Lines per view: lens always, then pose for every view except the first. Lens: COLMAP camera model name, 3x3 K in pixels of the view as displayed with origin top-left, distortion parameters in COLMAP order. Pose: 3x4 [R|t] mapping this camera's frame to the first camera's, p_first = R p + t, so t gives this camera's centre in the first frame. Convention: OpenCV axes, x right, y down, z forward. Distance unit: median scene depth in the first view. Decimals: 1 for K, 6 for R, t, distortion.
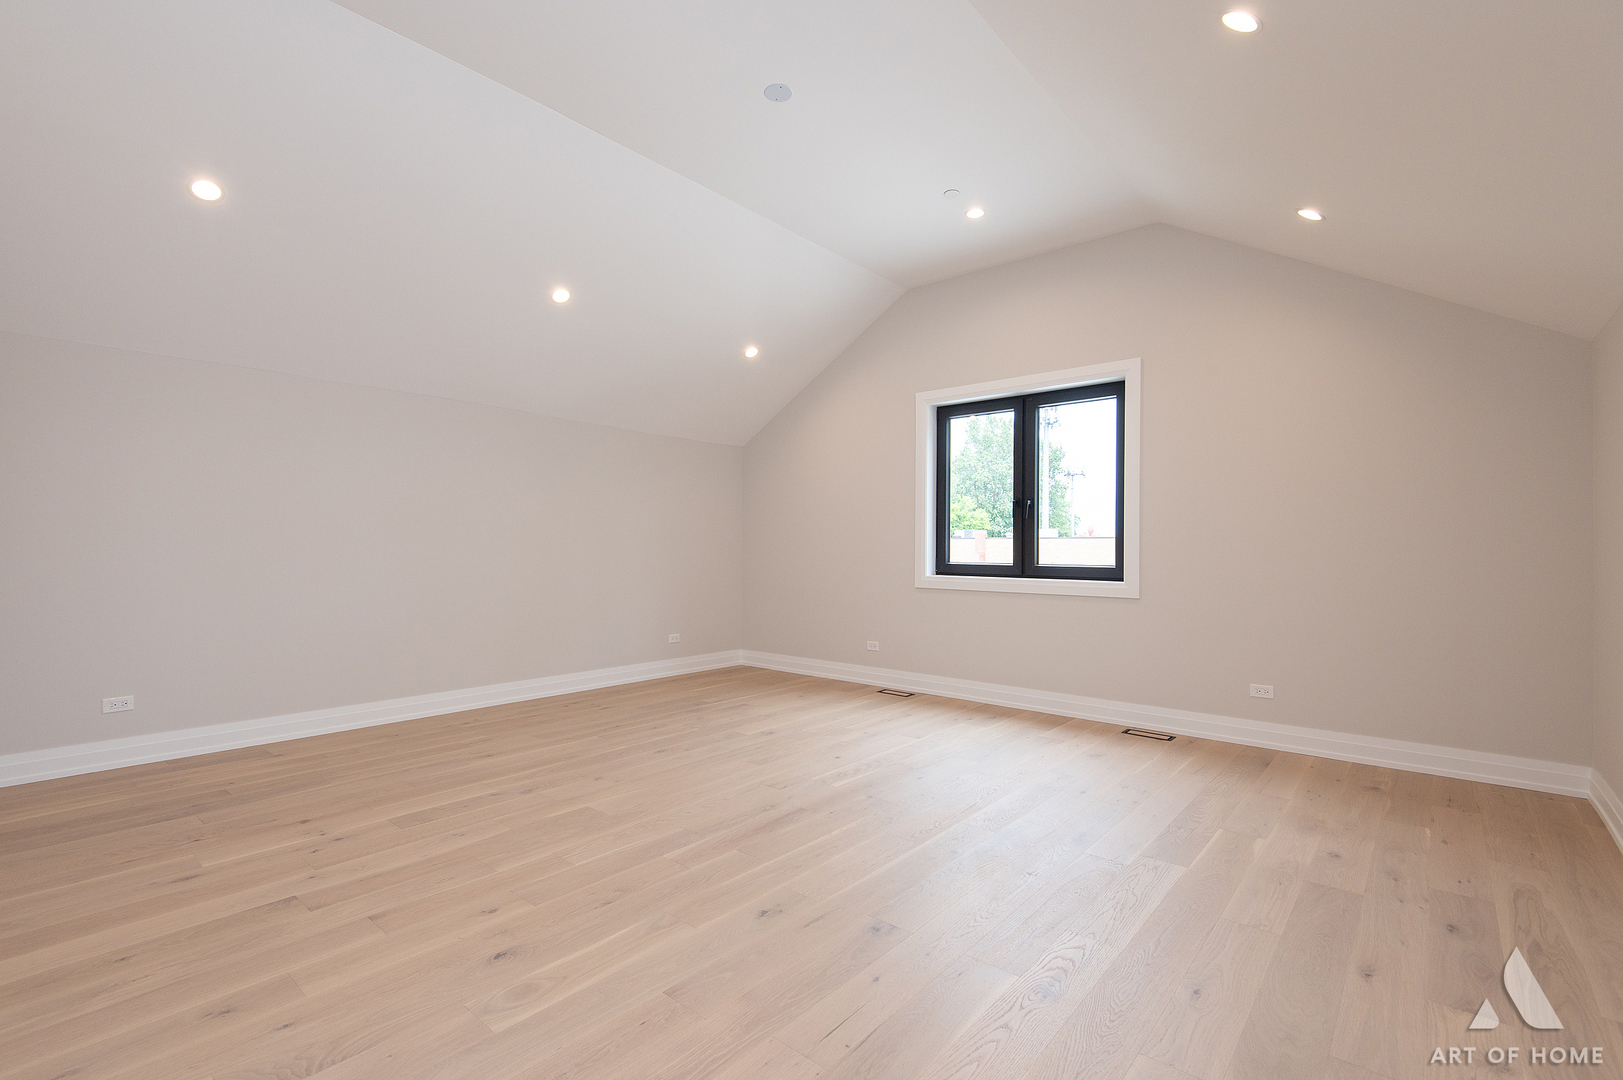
lens RADIAL K [[721.4, 0, 824.3], [0, 721.4, 574.5], [0, 0, 1]] dist [0.010361, -0.007198]
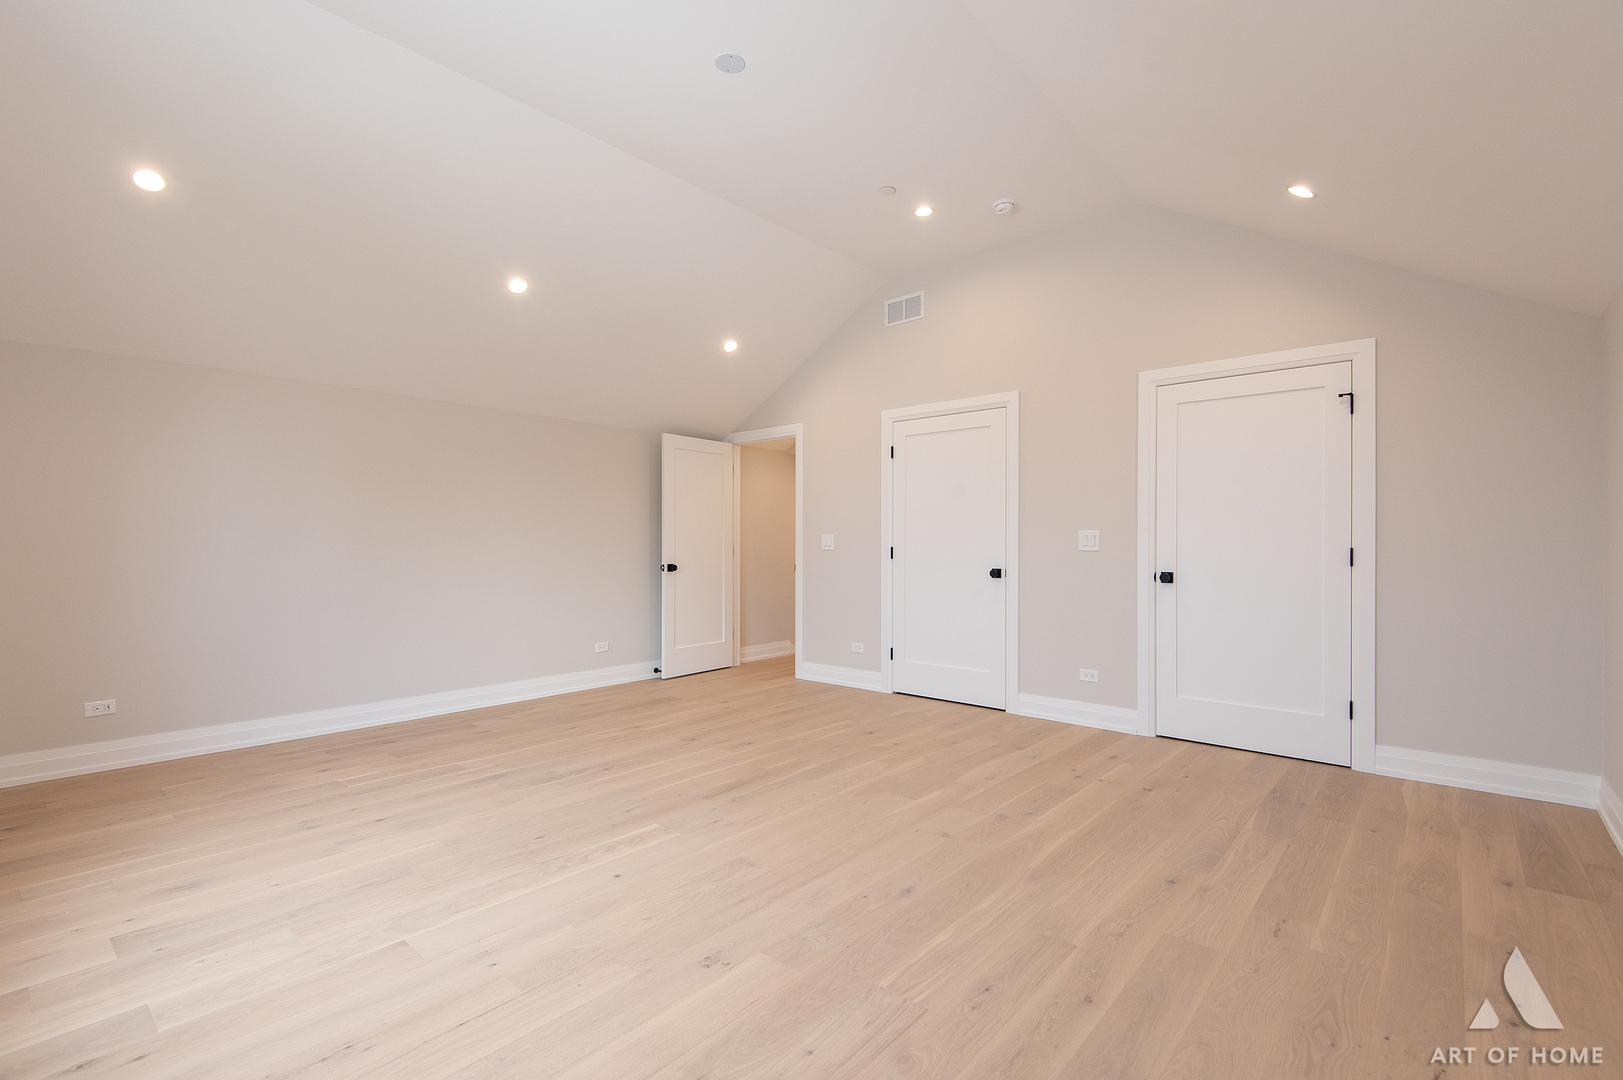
lens RADIAL K [[721.4, 0, 811.5], [0, 721.4, 534.7], [0, 0, 1]] dist [0.010361, -0.007198]
pose [[-0.999523, -0.005989, 0.030293, -0.203516], [-0.005318, 0.999740, 0.022162, -0.072977], [-0.030418, 0.021991, -0.999295, 1.948754]]
